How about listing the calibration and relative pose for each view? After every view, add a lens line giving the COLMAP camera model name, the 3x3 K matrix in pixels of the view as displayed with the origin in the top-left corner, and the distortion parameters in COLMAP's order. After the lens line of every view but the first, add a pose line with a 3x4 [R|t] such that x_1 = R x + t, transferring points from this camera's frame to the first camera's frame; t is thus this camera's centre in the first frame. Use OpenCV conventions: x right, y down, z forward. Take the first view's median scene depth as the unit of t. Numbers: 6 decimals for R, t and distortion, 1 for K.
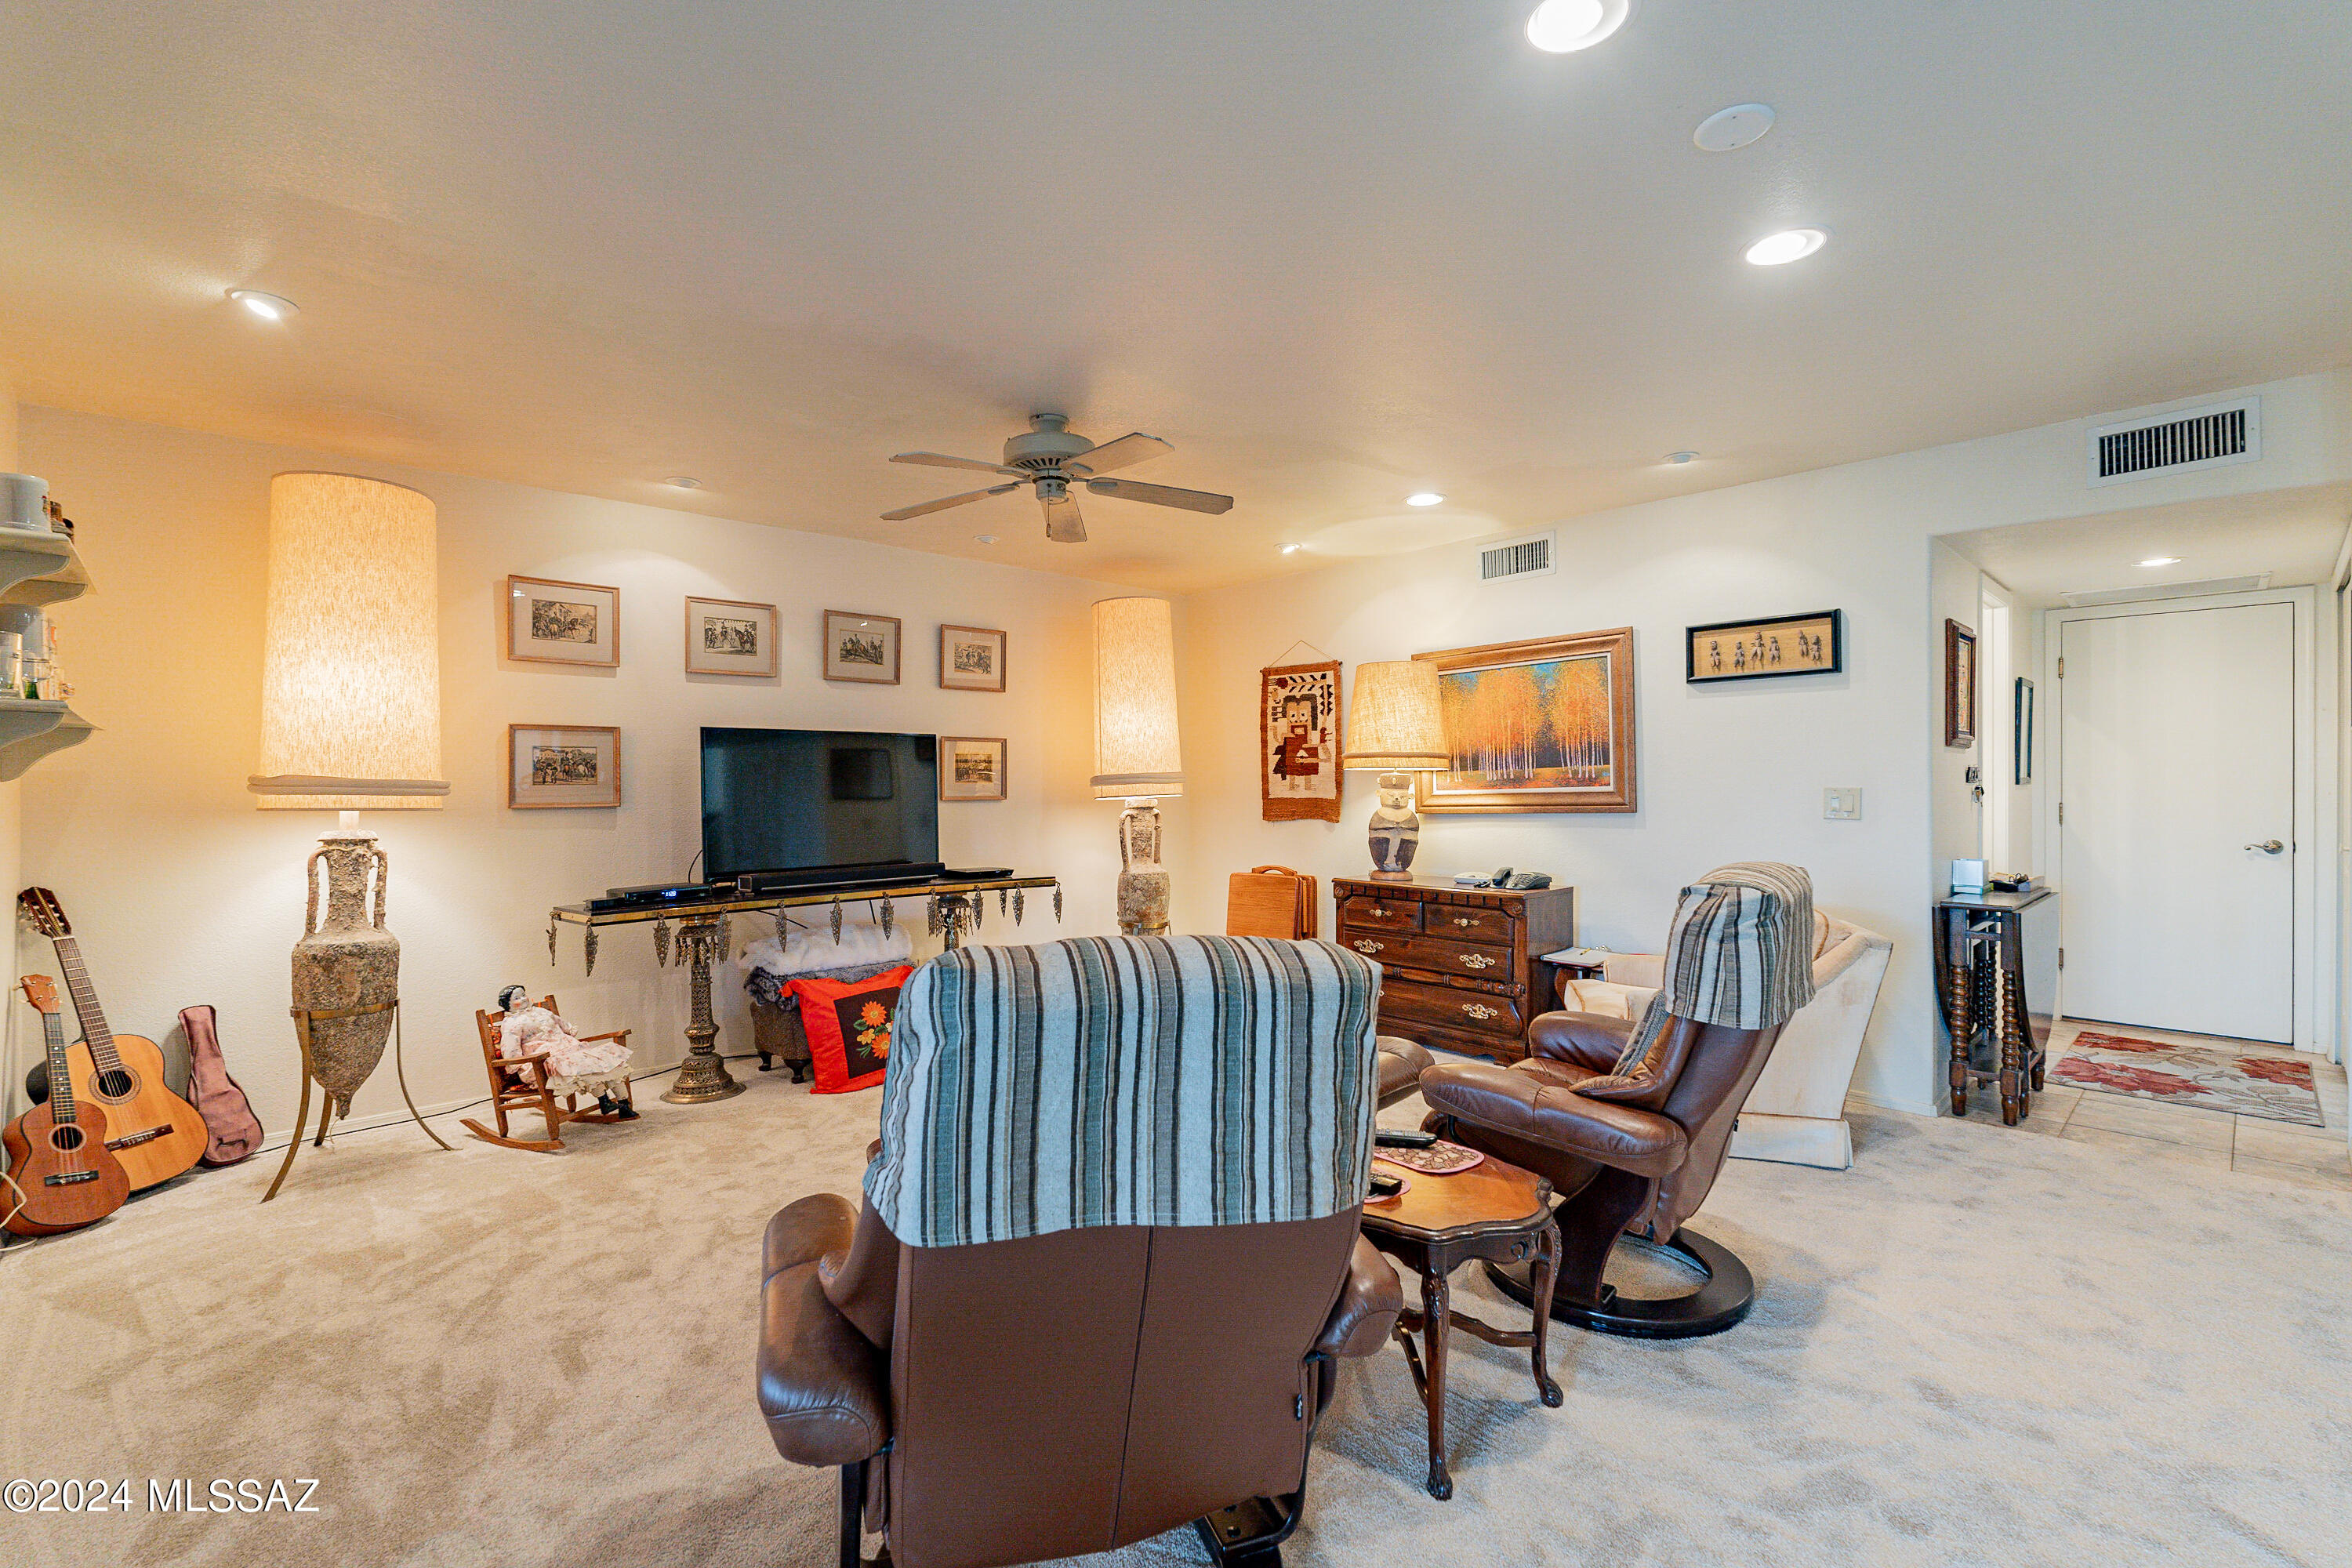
lens RADIAL K [[1037.8, 0, 1175.1], [0, 1037.8, 789.7], [0, 0, 1]] dist [-0.009072, 0.001926]
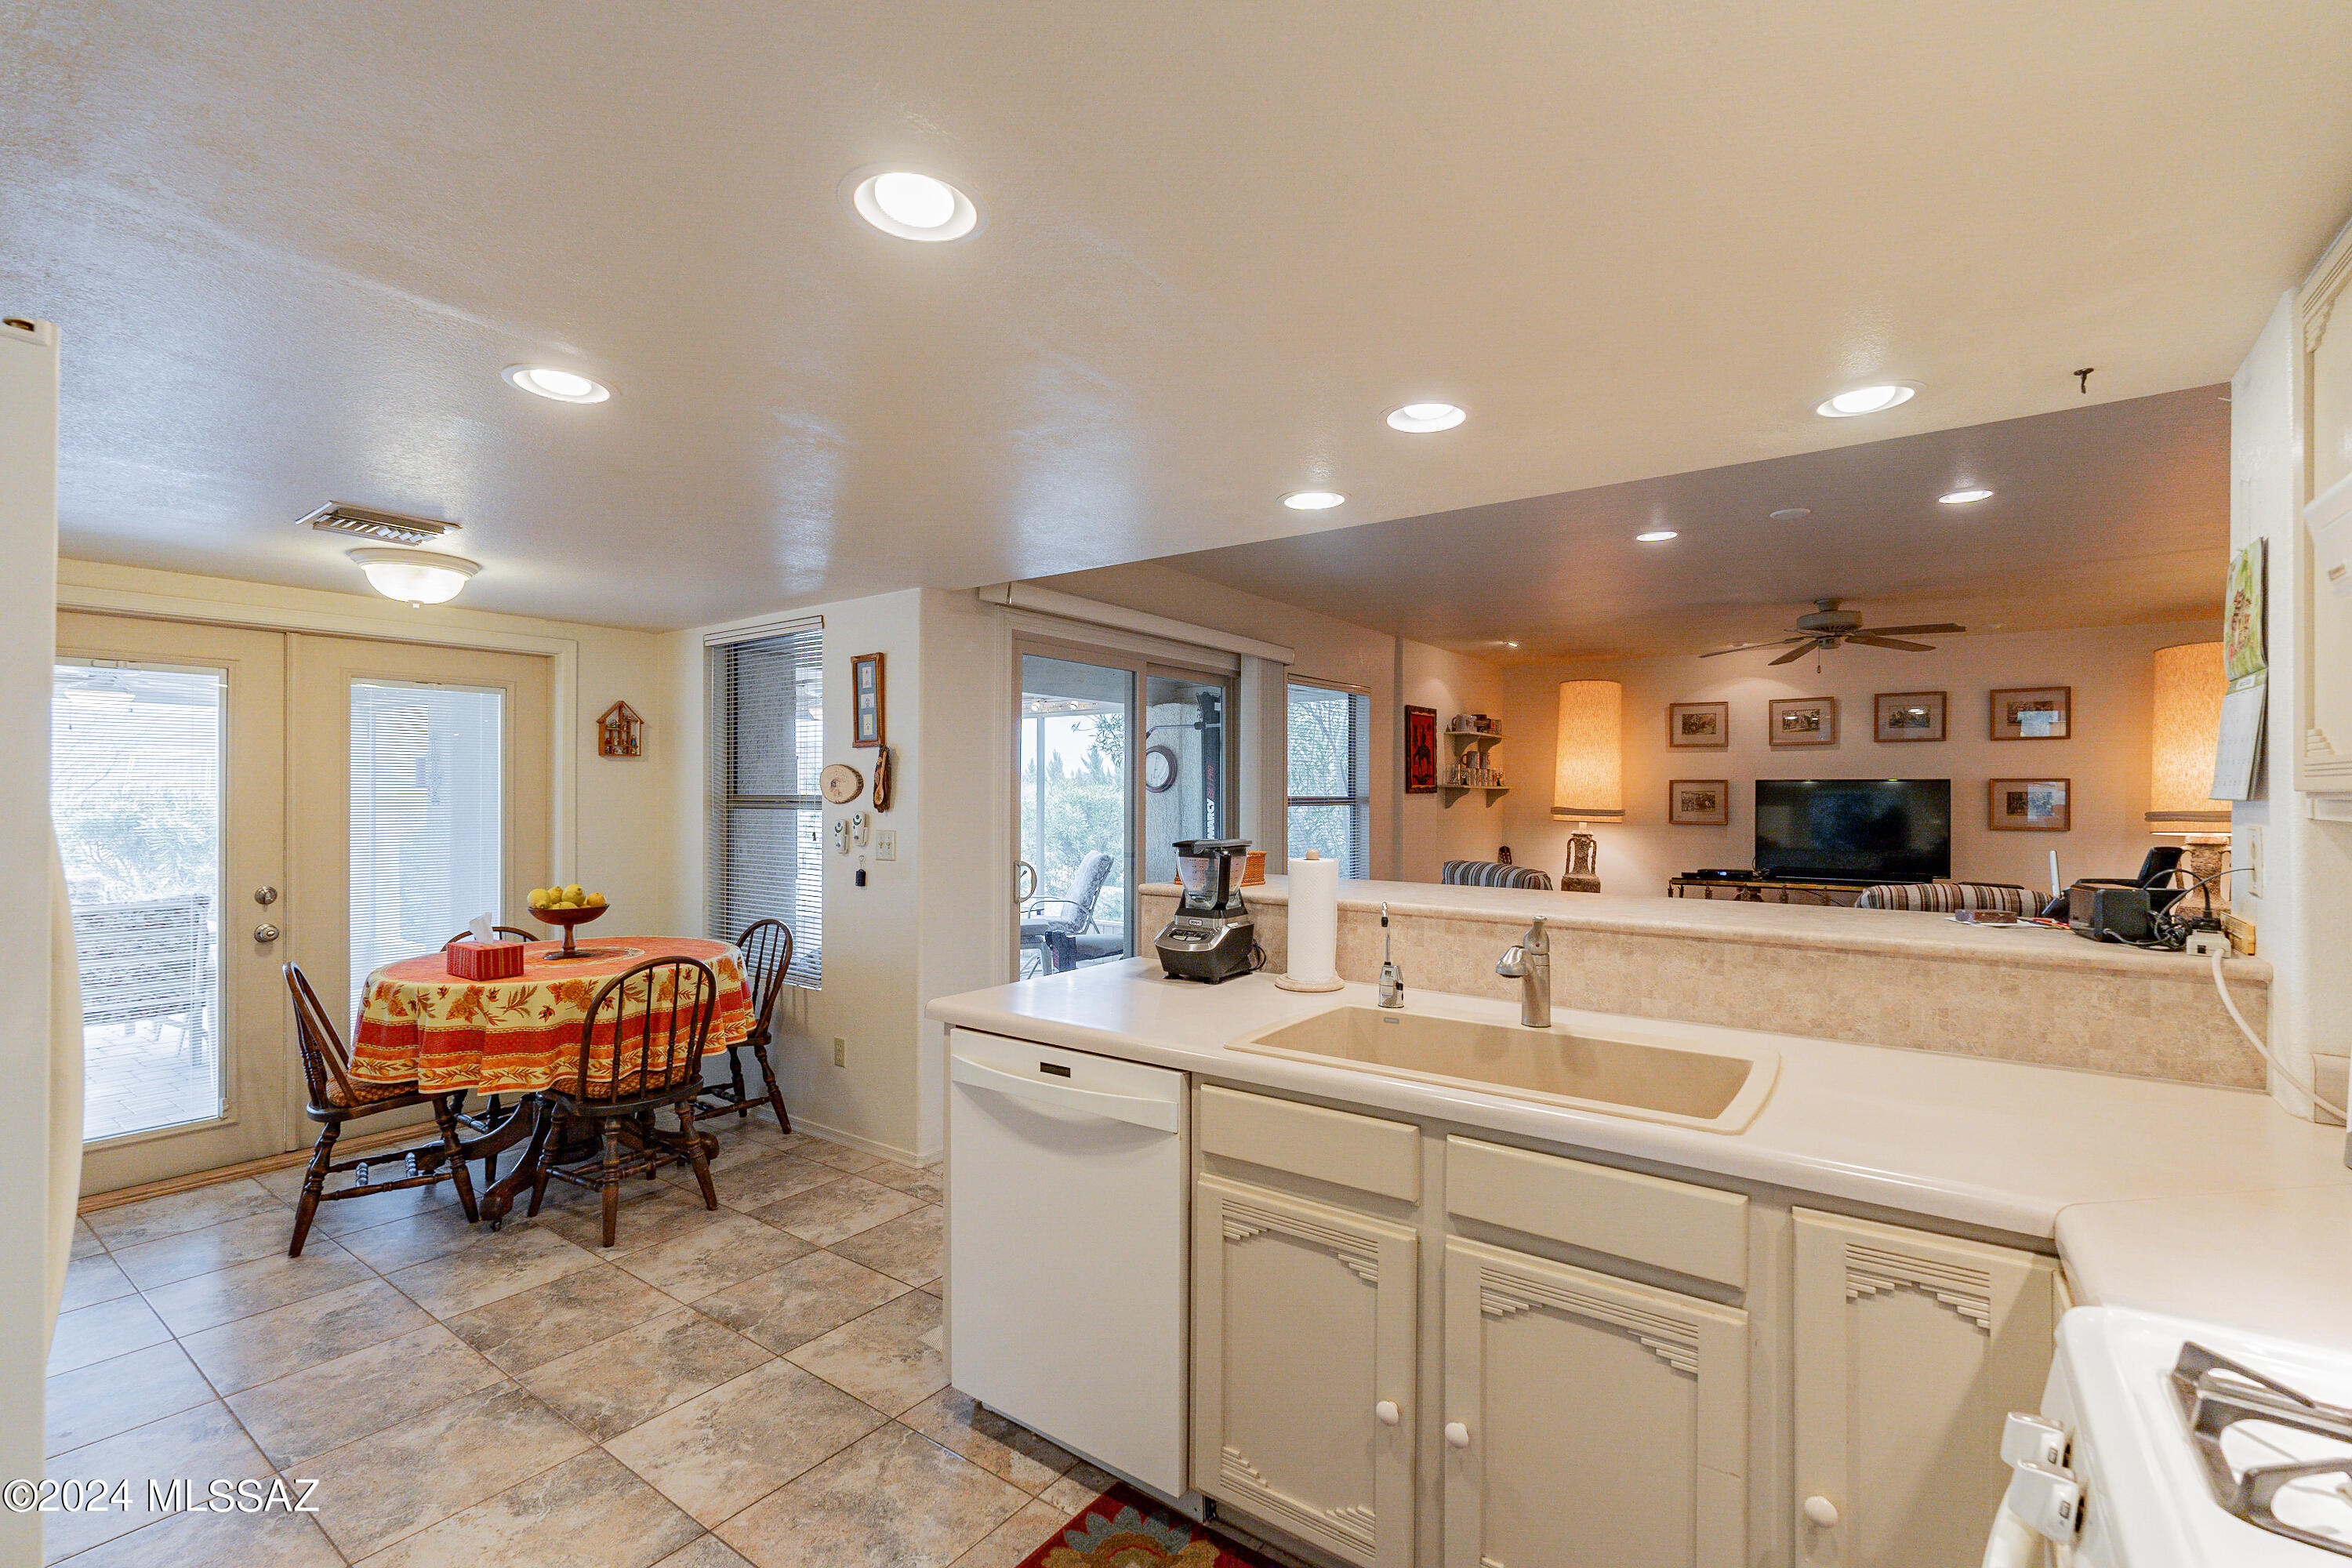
lens RADIAL K [[1037.8, 0, 1175.2], [0, 1037.8, 788.9], [0, 0, 1]] dist [-0.009072, 0.001926]
pose [[0.180601, 0.001158, -0.983556, 0.985602], [-0.011528, 0.999933, -0.000940, -0.031075], [0.983489, 0.011509, 0.180603, -0.240413]]
